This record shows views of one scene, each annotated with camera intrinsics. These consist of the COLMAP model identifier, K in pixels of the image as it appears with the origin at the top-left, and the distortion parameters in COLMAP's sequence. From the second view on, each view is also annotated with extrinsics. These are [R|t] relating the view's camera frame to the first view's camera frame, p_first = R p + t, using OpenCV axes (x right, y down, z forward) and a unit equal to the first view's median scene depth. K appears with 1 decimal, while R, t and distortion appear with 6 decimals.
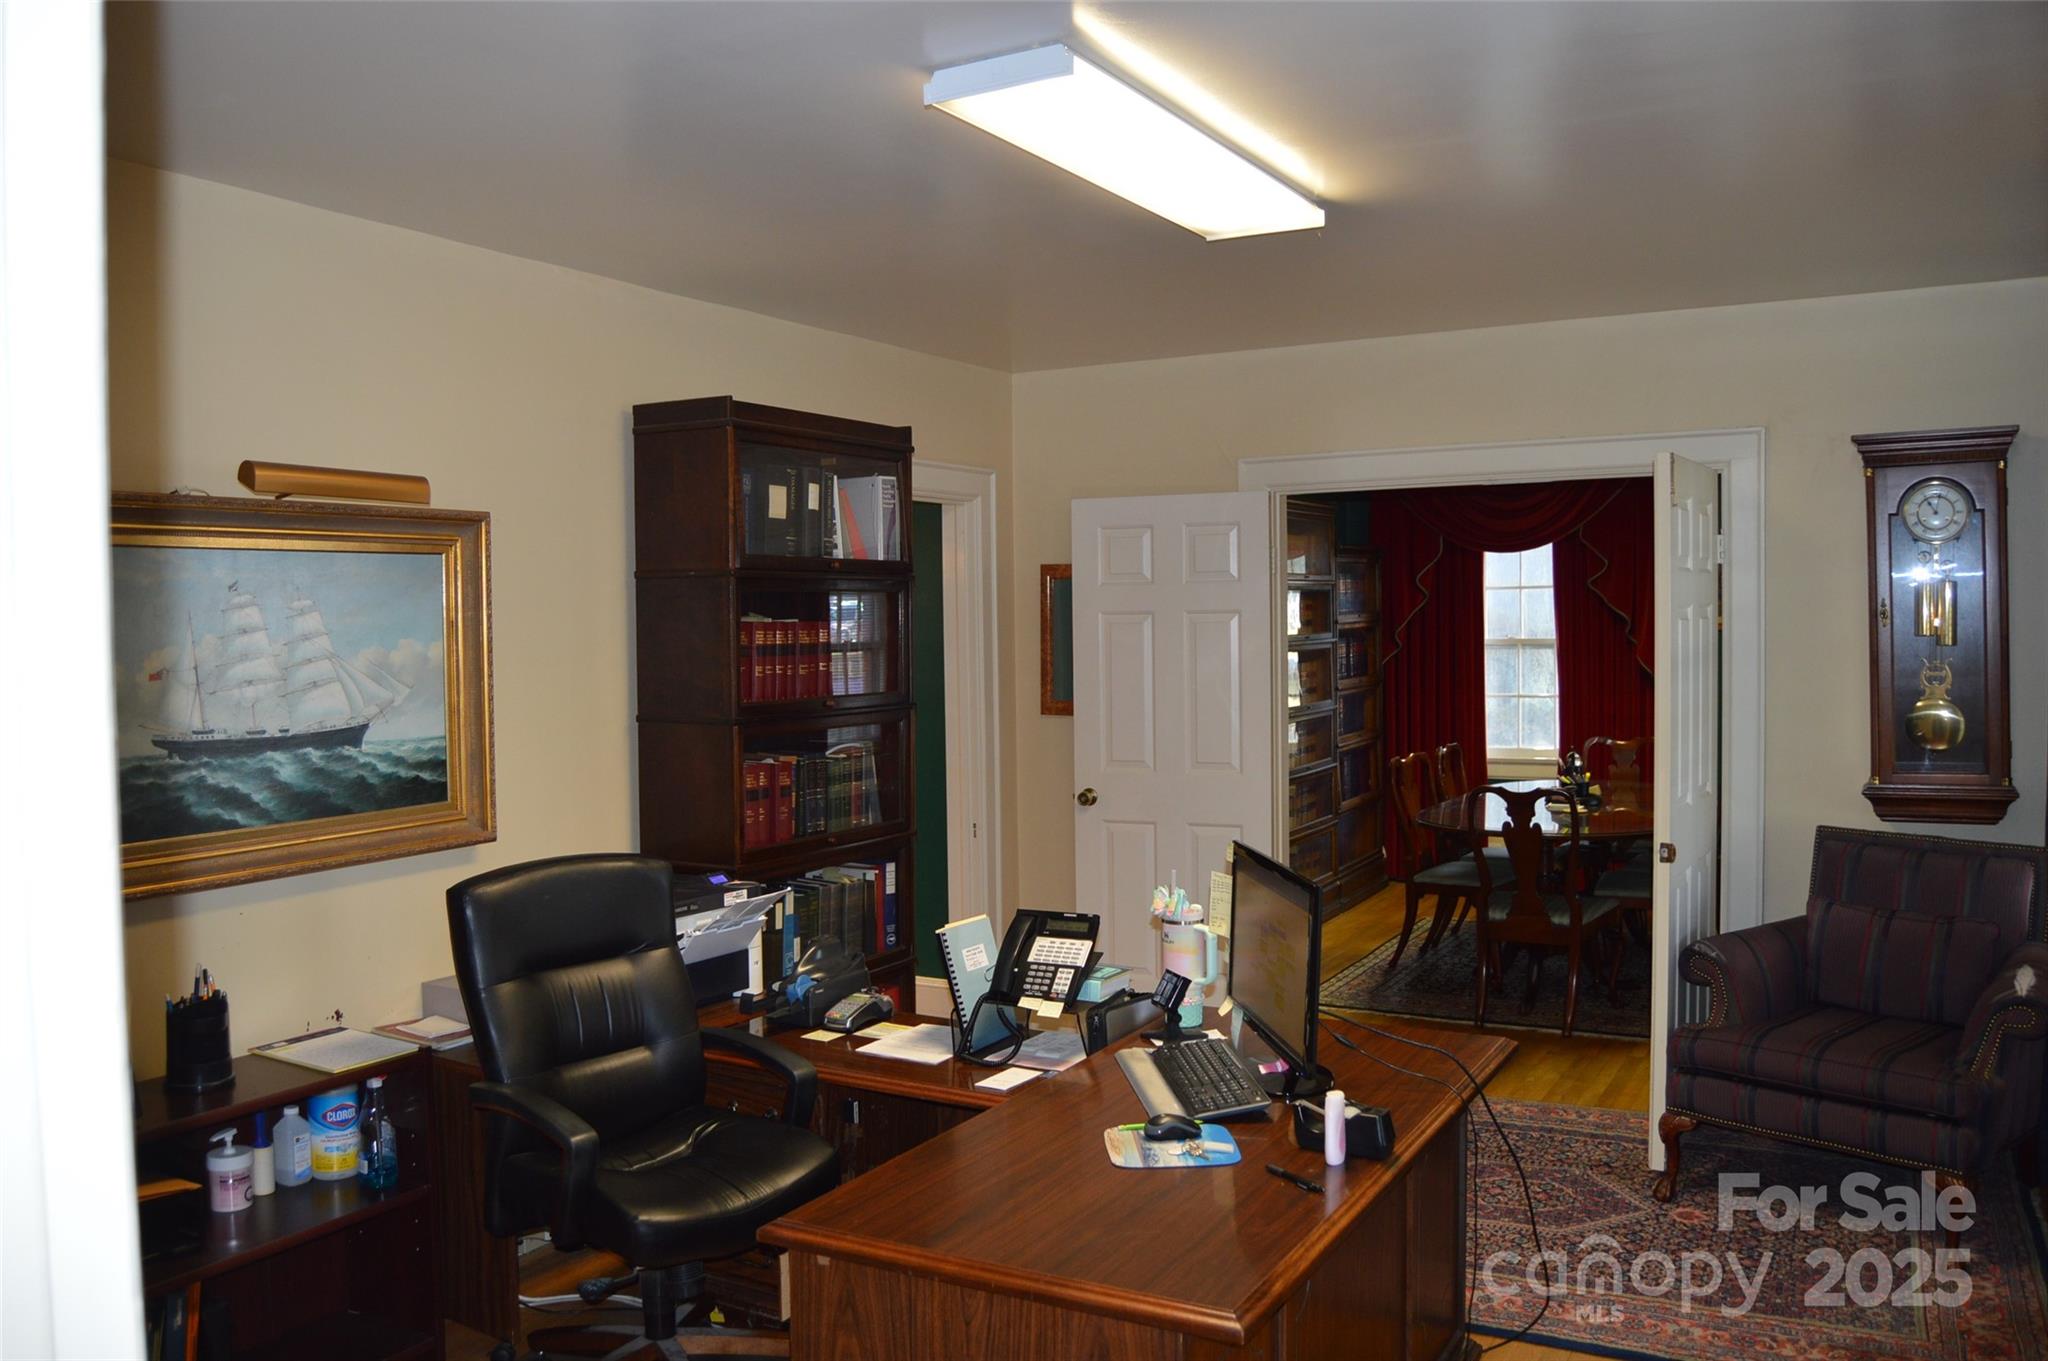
lens RADIAL K [[1634.7, 0, 1021.6], [0, 1634.7, 678.2], [0, 0, 1]] dist [-0.094423, 0.036912]
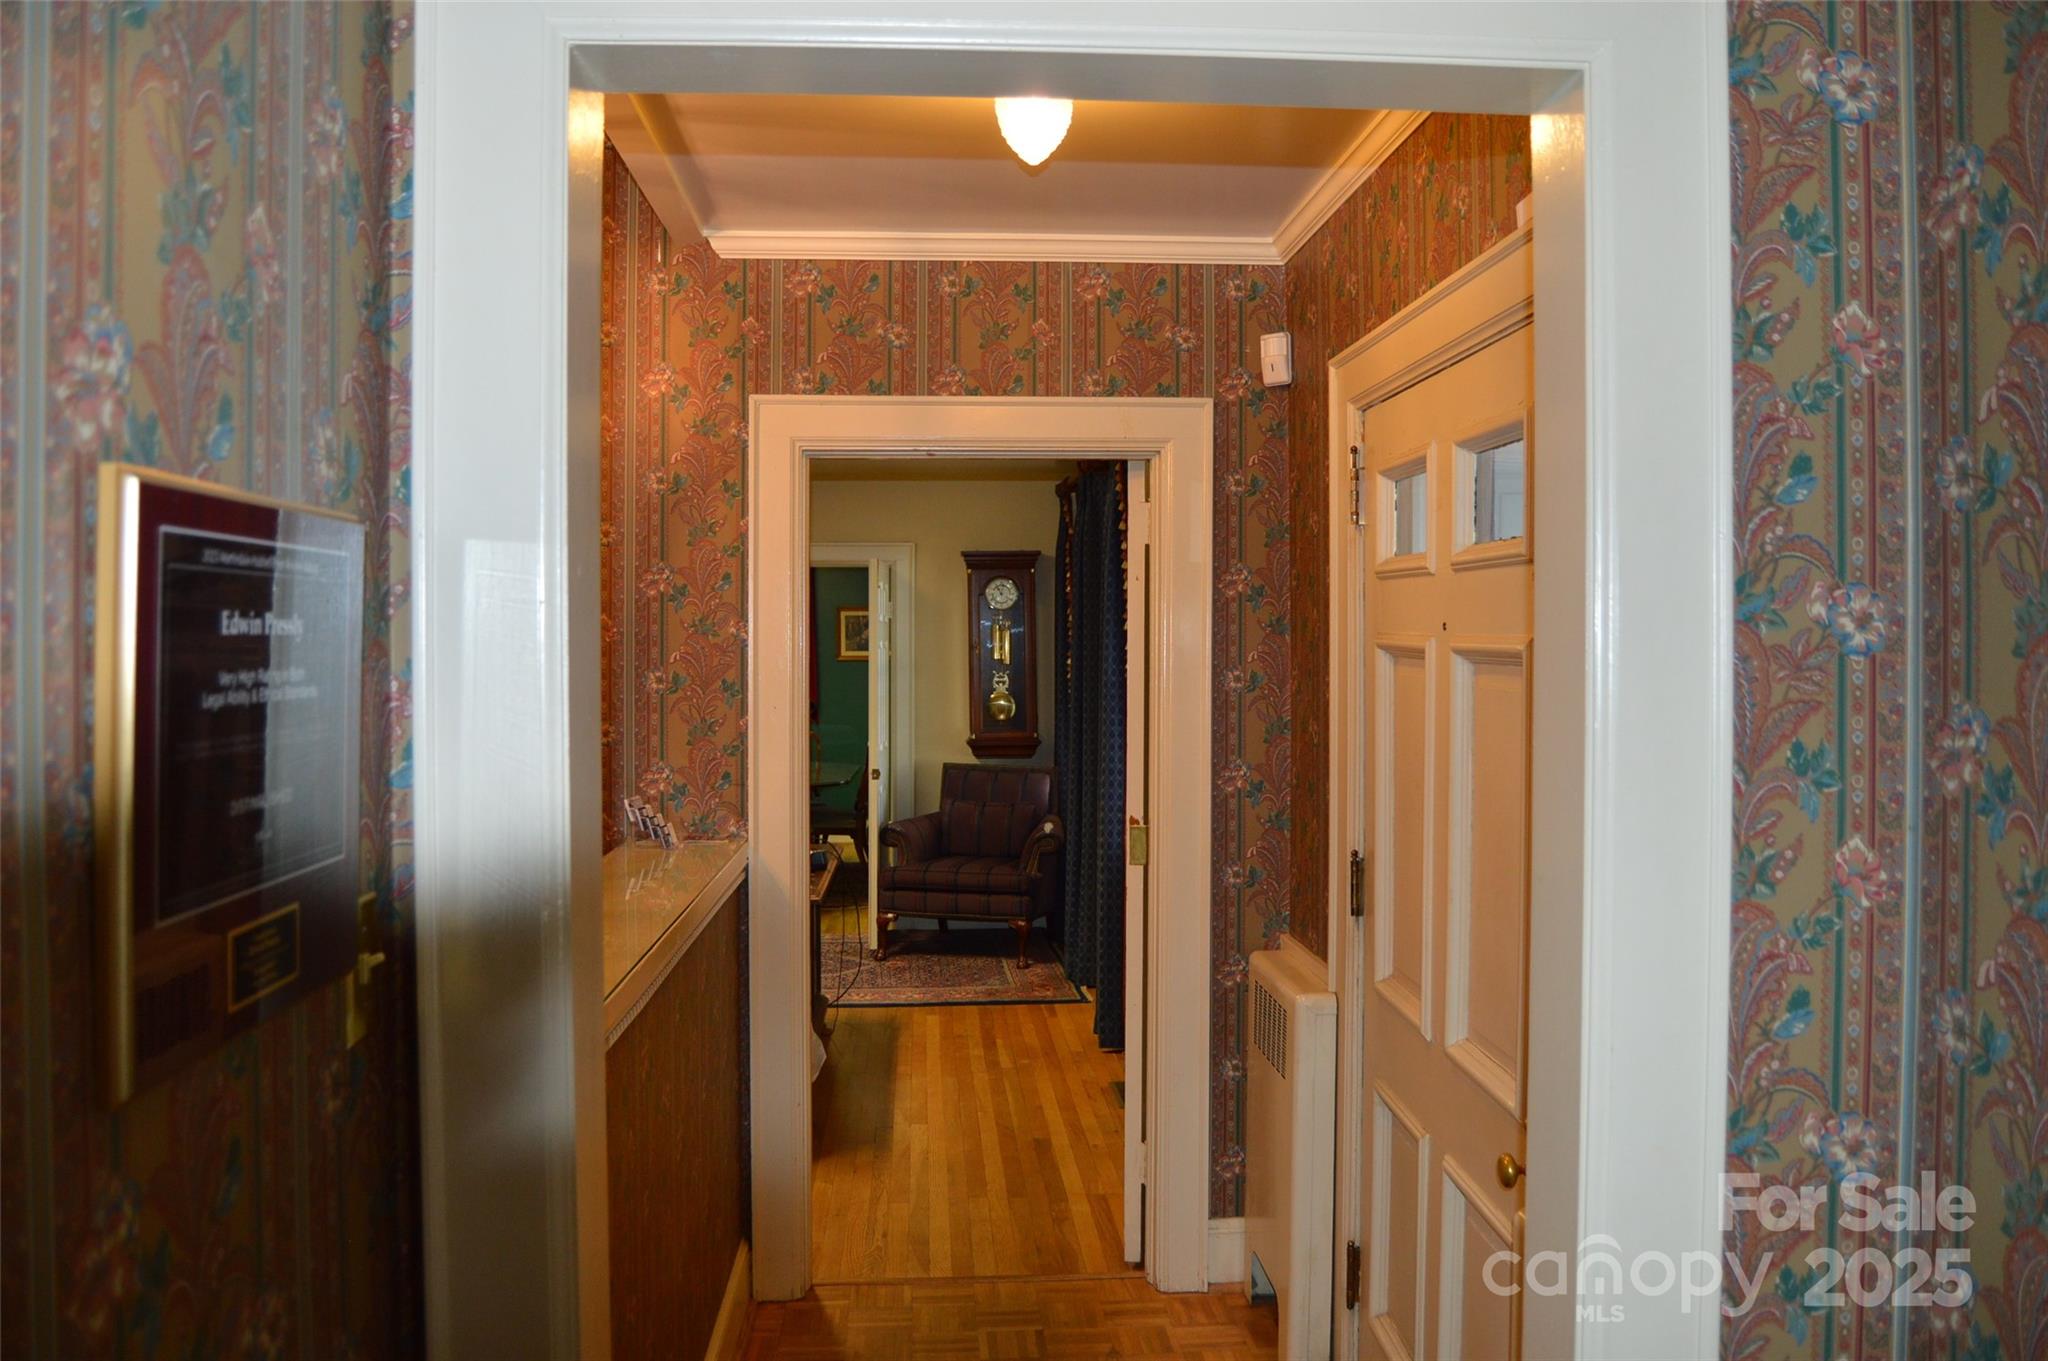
lens RADIAL K [[1634.7, 0, 1023.0], [0, 1634.7, 675.6], [0, 0, 1]] dist [-0.094423, 0.036912]
pose [[0.836159, 0.014598, 0.548293, -0.655514], [0.000823, 0.999611, -0.027870, 0.065115], [-0.548487, 0.023754, 0.835822, -0.891377]]
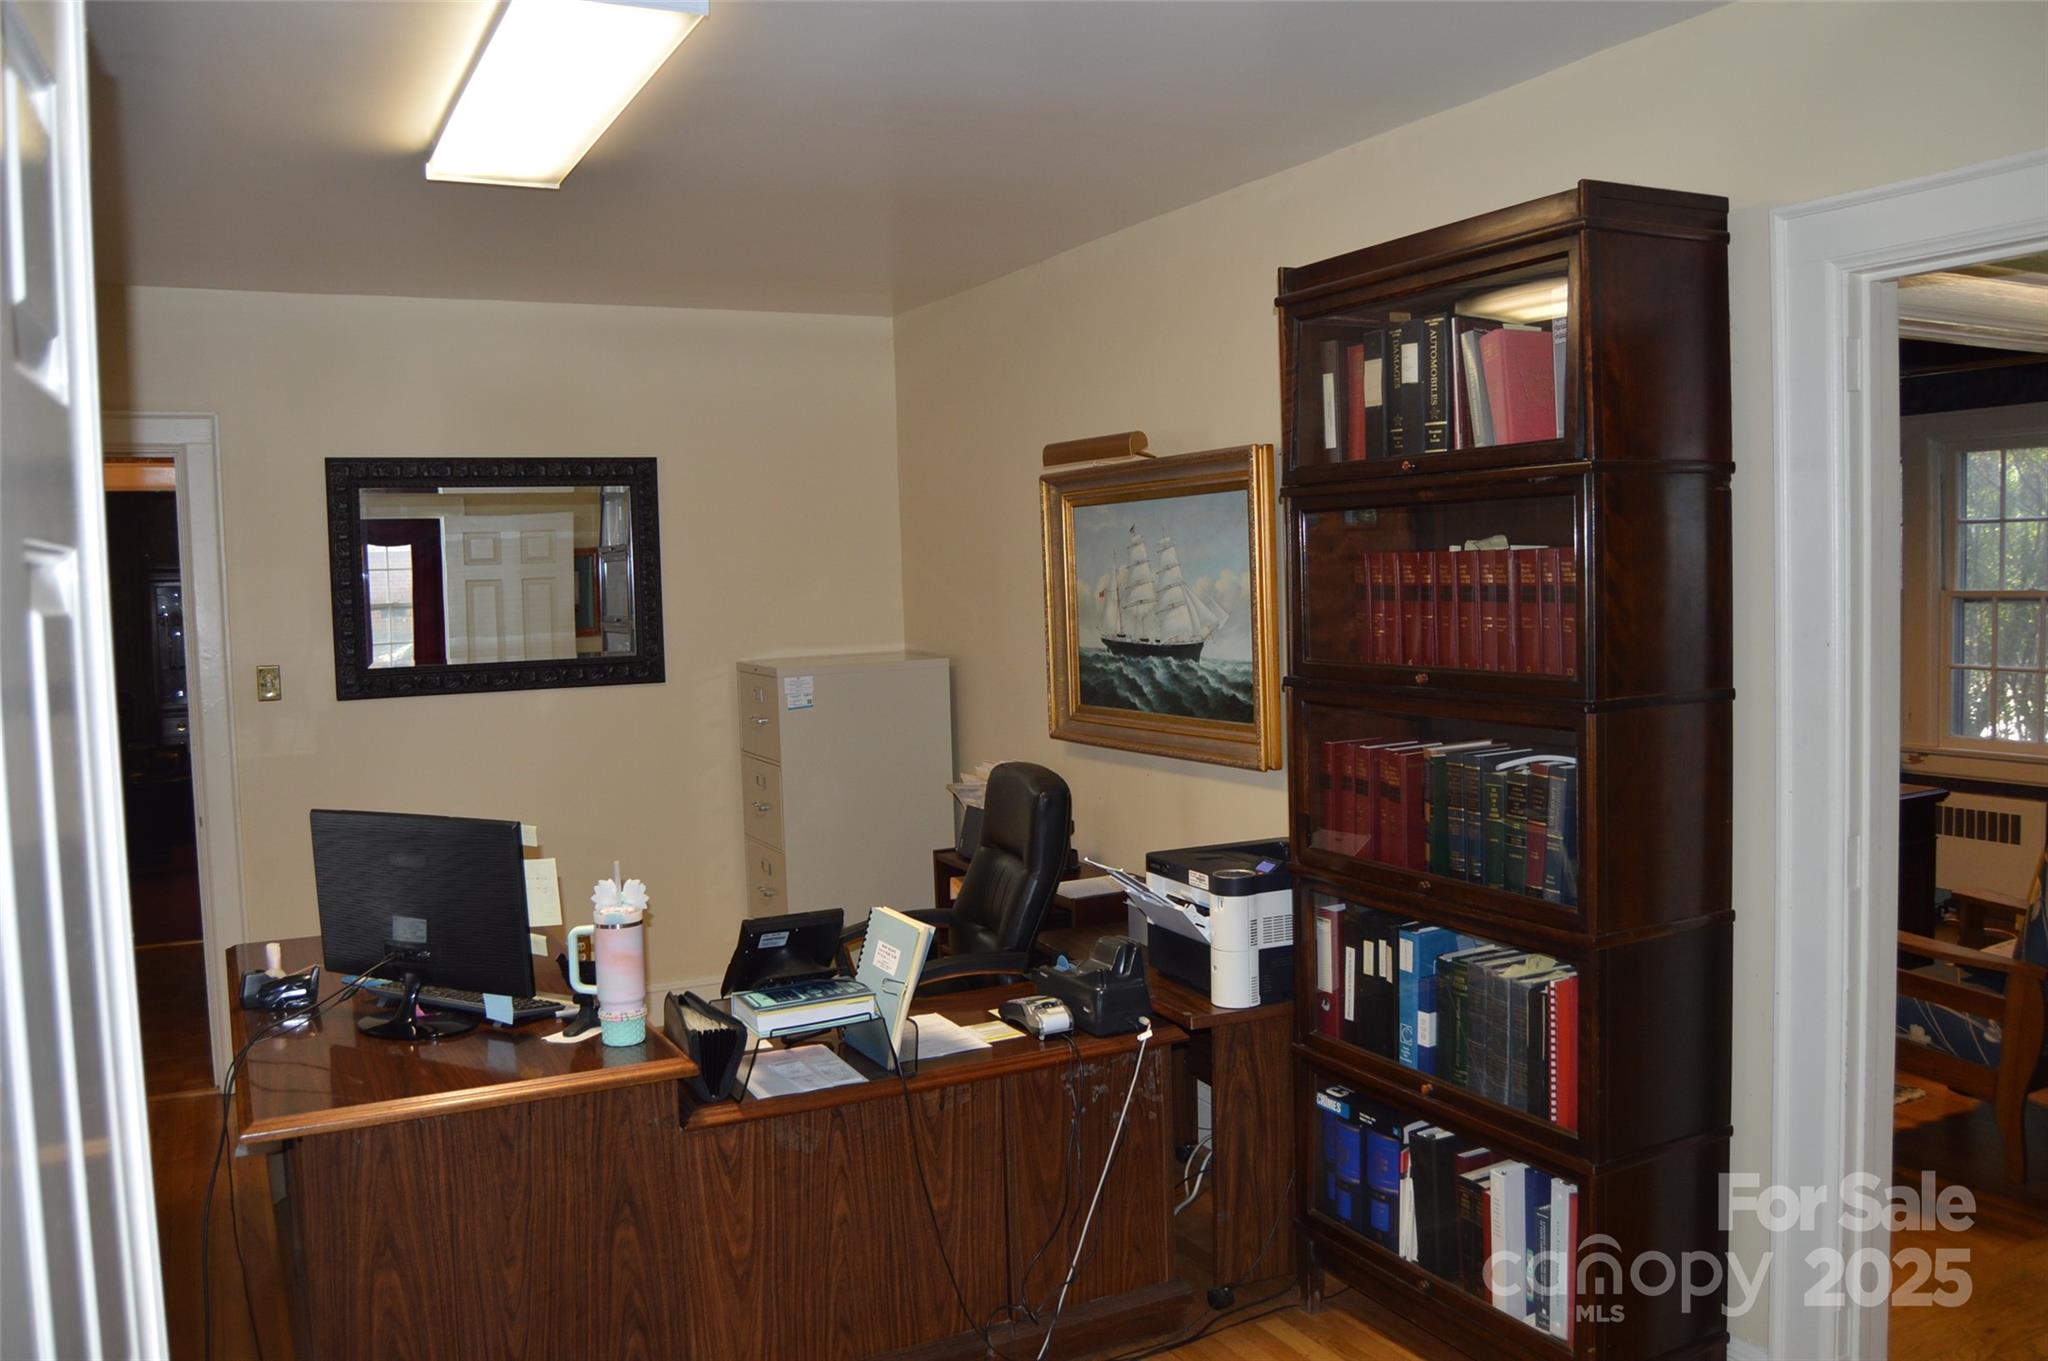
lens RADIAL K [[1634.7, 0, 1017.0], [0, 1634.7, 676.5], [0, 0, 1]] dist [-0.094423, 0.036912]
pose [[-0.553687, 0.085562, -0.828317, 0.637891], [0.009102, 0.995270, 0.096723, -0.061753], [0.832675, 0.046015, -0.551847, 1.529170]]
